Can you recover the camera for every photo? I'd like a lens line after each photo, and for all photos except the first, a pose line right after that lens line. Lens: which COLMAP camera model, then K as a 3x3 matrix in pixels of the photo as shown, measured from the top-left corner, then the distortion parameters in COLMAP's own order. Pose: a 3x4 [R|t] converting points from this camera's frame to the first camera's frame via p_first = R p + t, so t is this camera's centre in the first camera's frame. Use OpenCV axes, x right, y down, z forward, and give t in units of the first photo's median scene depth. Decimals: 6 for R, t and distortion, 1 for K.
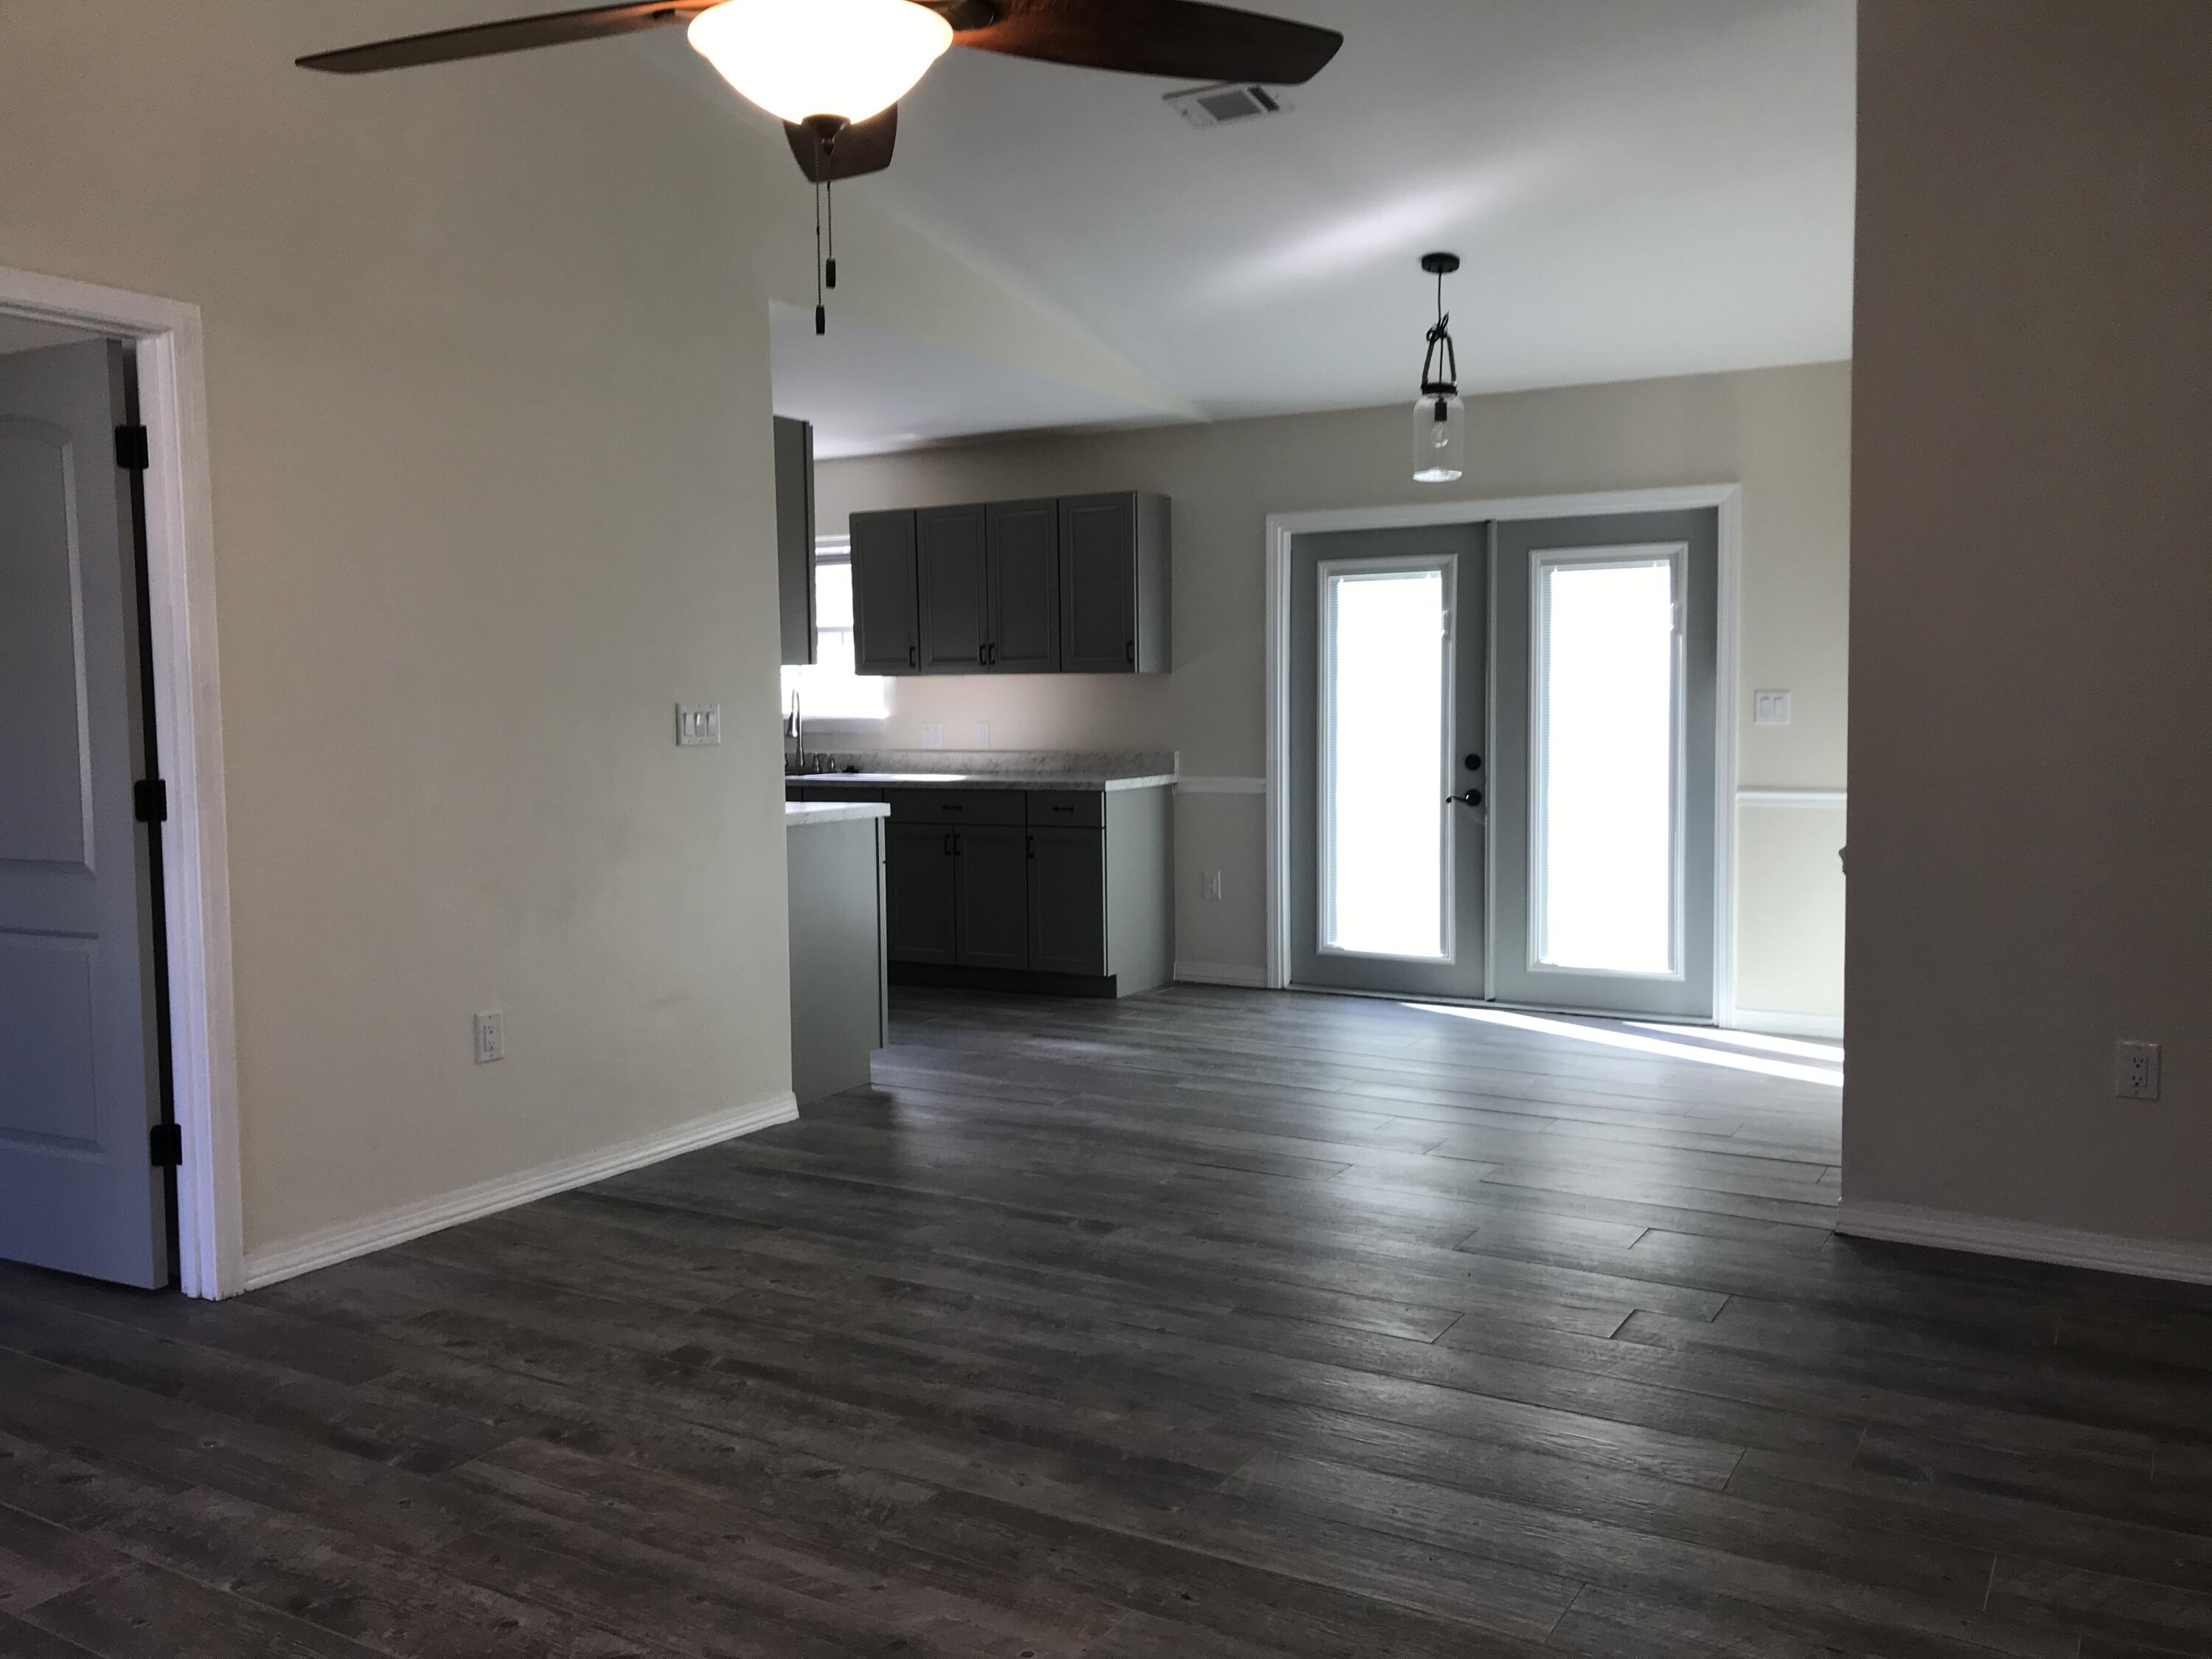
lens RADIAL K [[1829.1, 0, 1093.2], [0, 1829.1, 824.2], [0, 0, 1]] dist [0.053052, -0.049752]
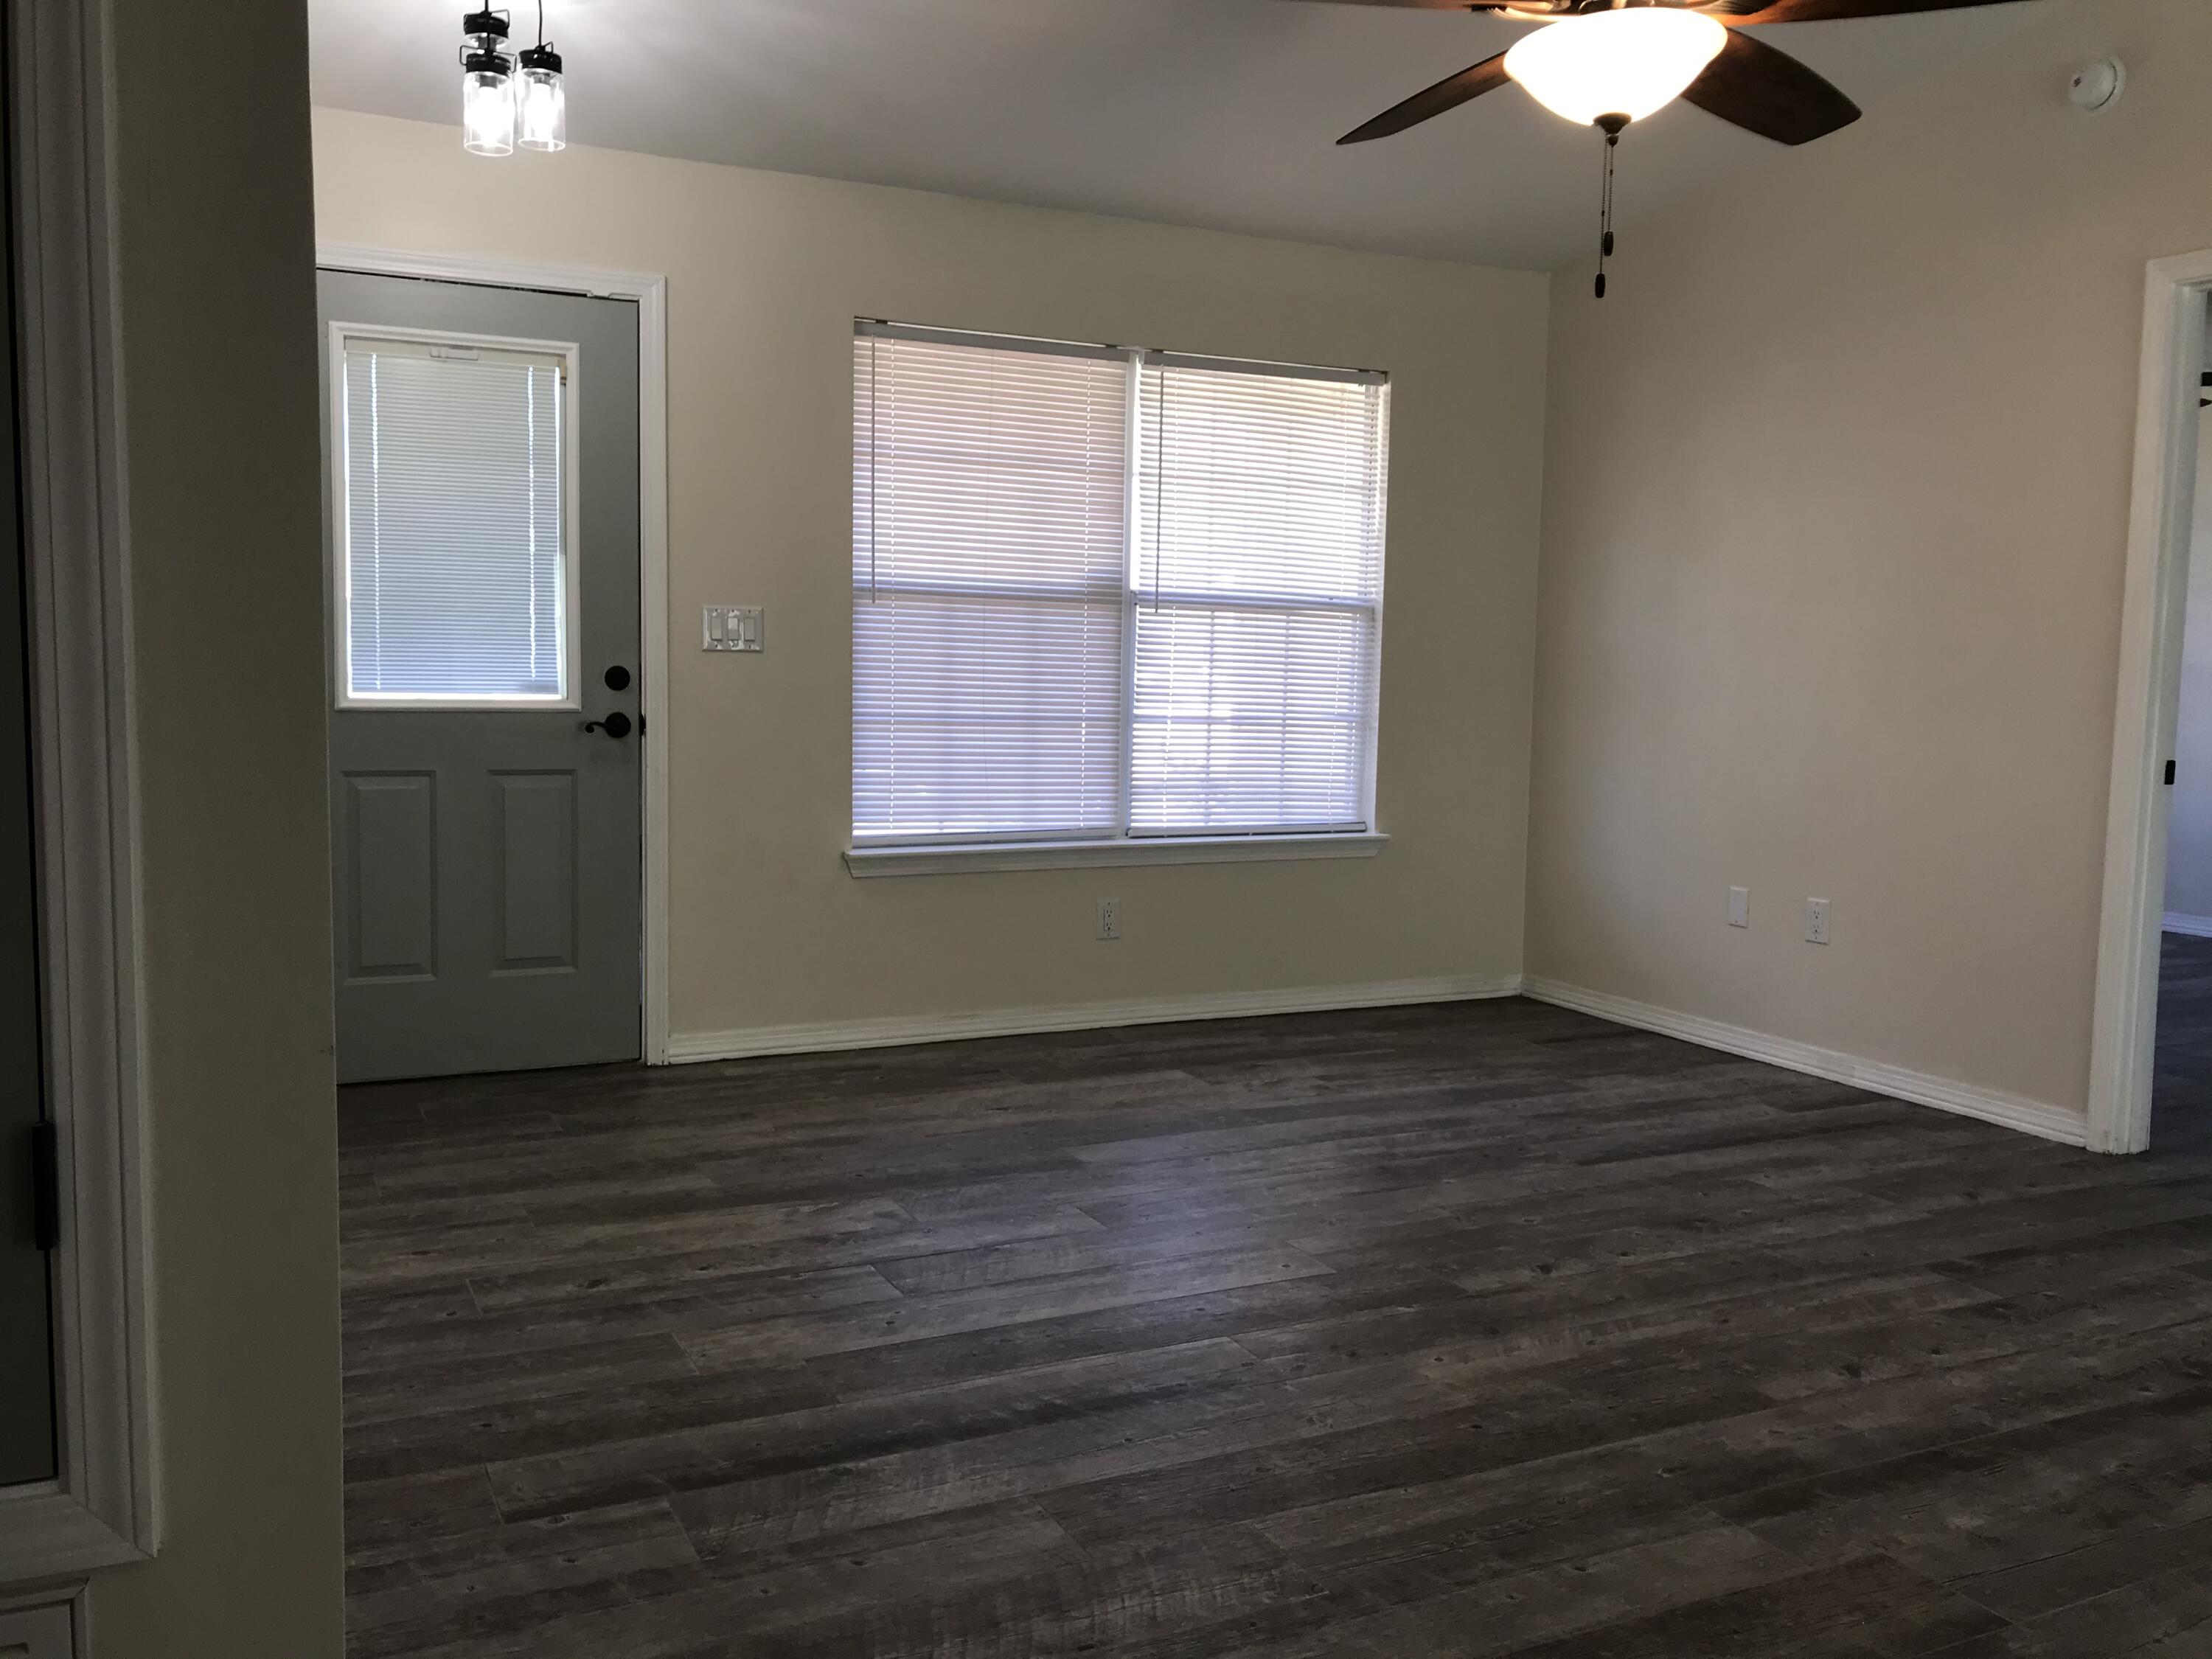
lens RADIAL K [[1829.1, 0, 1089.3], [0, 1829.1, 836.0], [0, 0, 1]] dist [0.053052, -0.049752]
pose [[-0.540954, 0.084625, -0.836784, 0.876931], [-0.071486, 0.986699, 0.145999, -0.051397], [0.838008, 0.138797, -0.527709, 1.119397]]
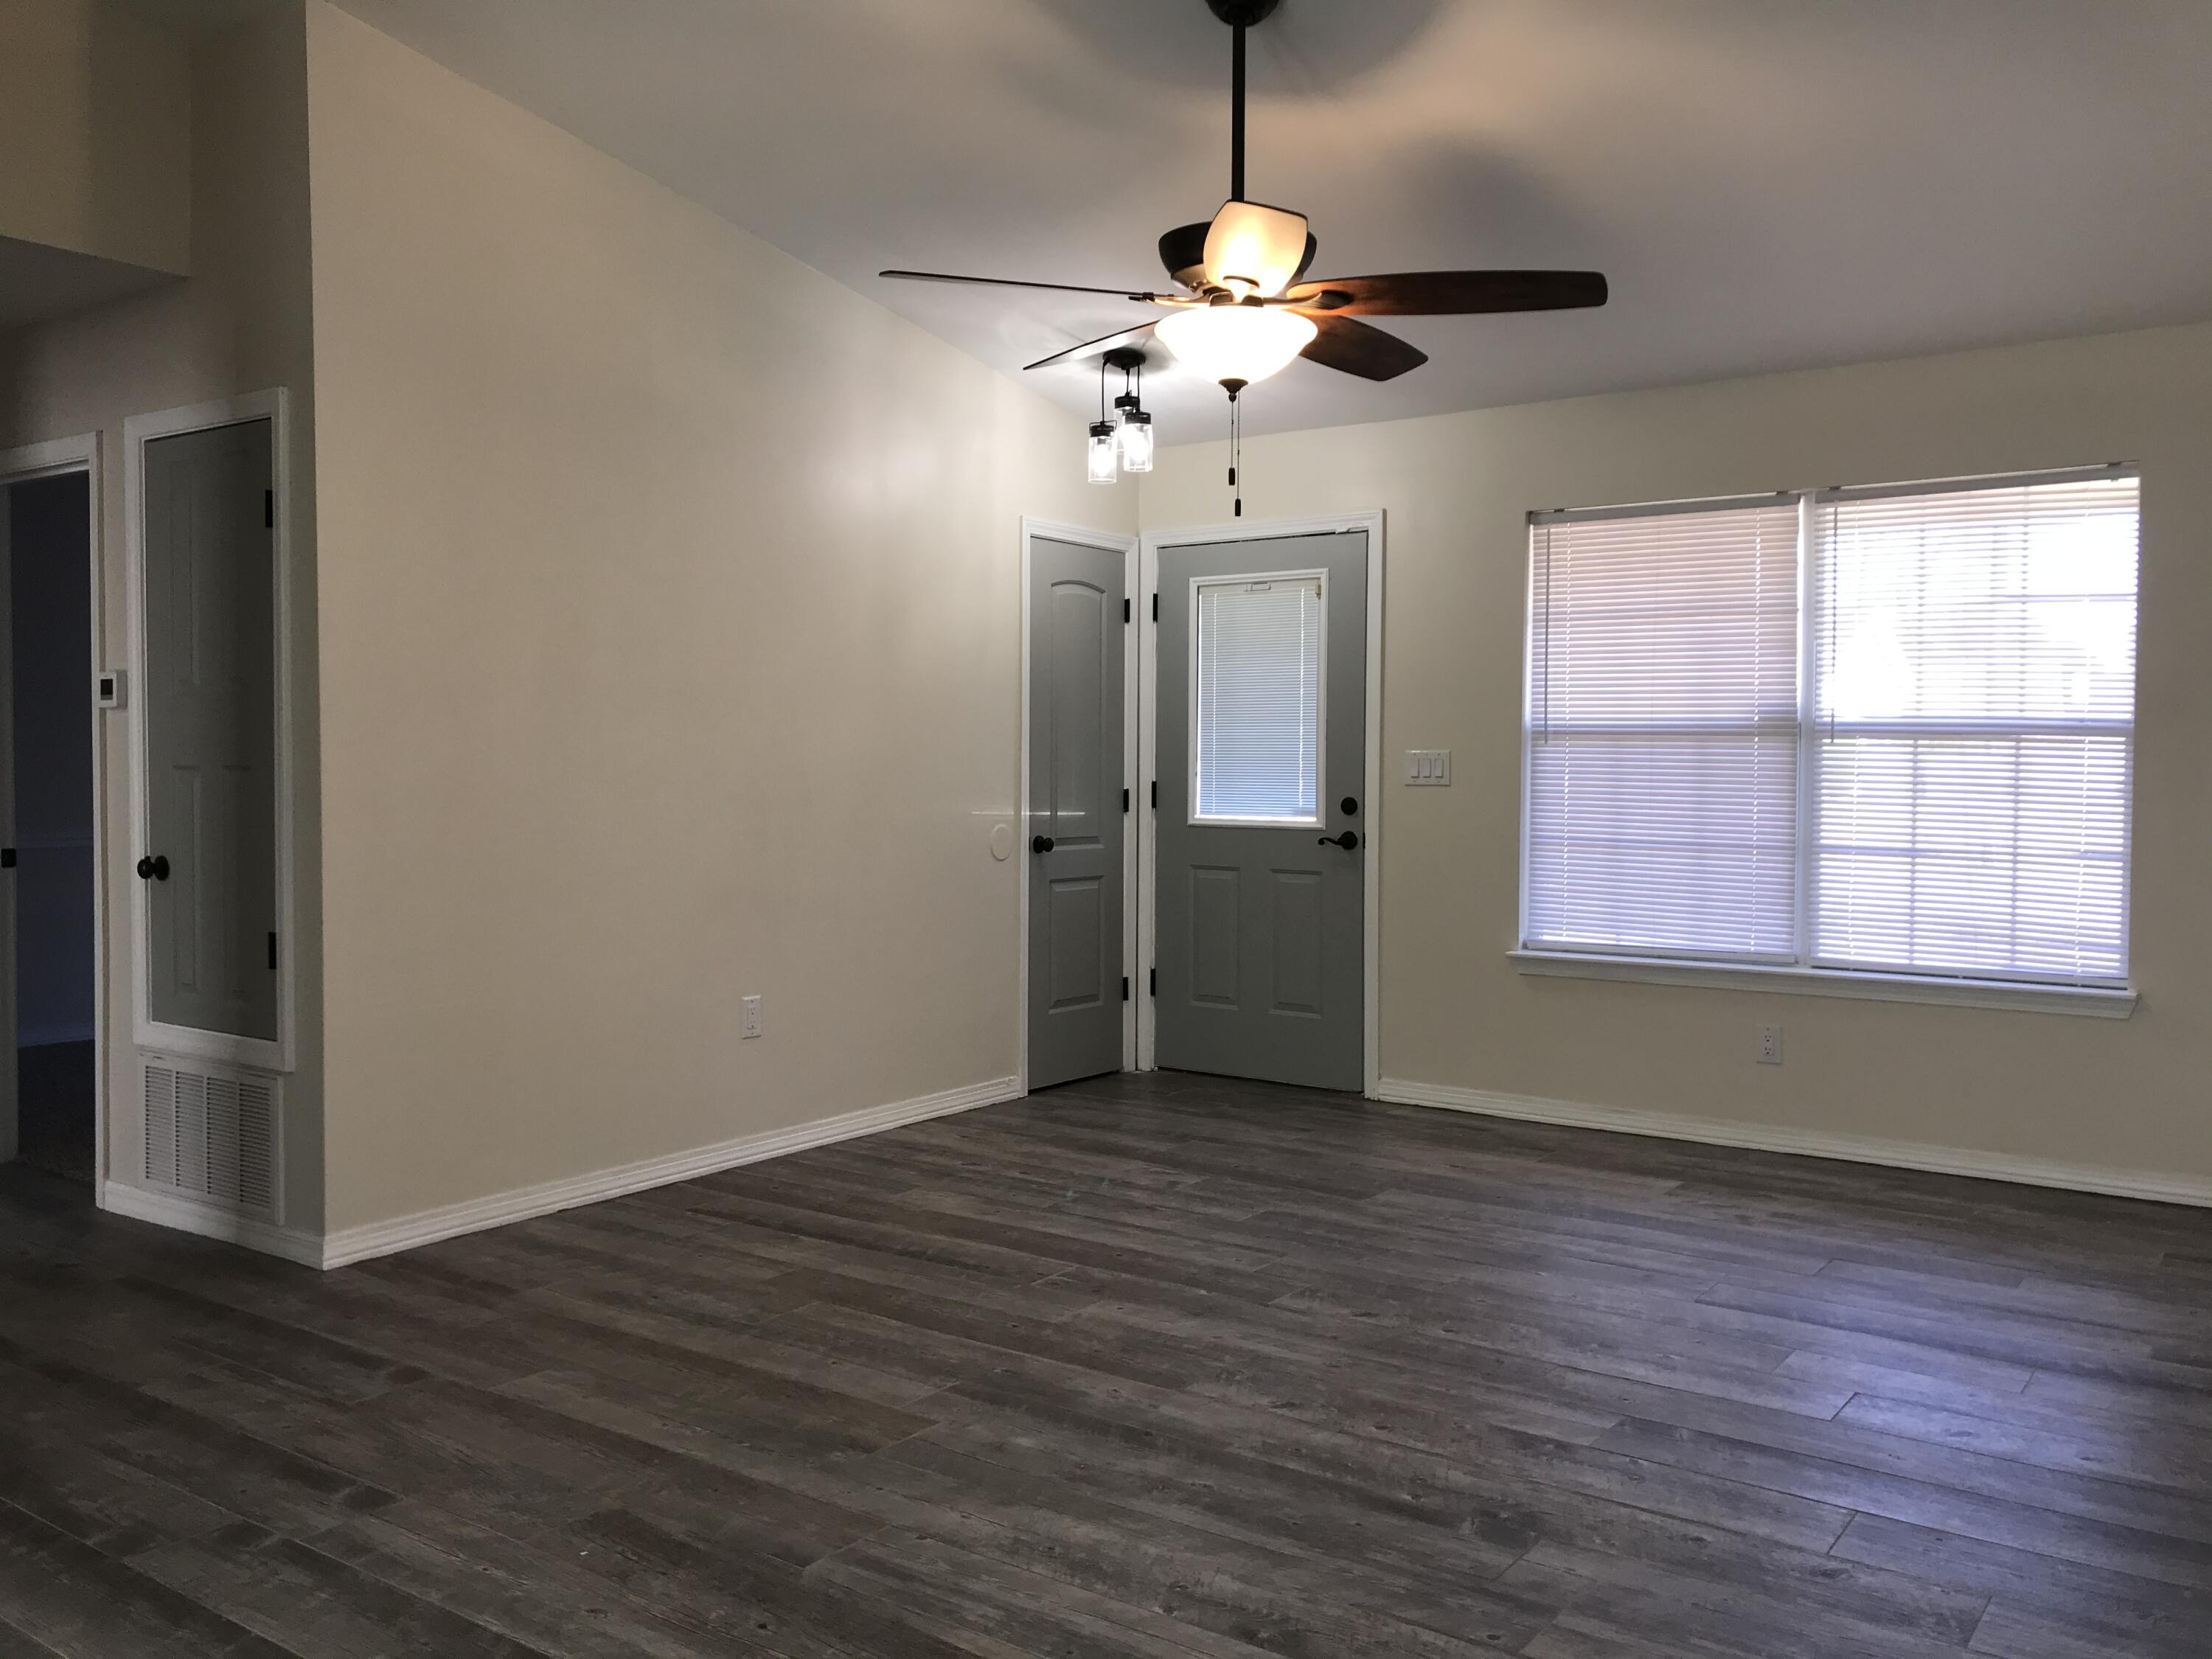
lens RADIAL K [[1829.1, 0, 1091.7], [0, 1829.1, 842.7], [0, 0, 1]] dist [0.053052, -0.049752]
pose [[-0.995992, 0.004012, 0.089357, -0.127939], [0.014287, 0.993303, 0.114650, -0.132334], [-0.088299, 0.115467, -0.989379, 2.075480]]
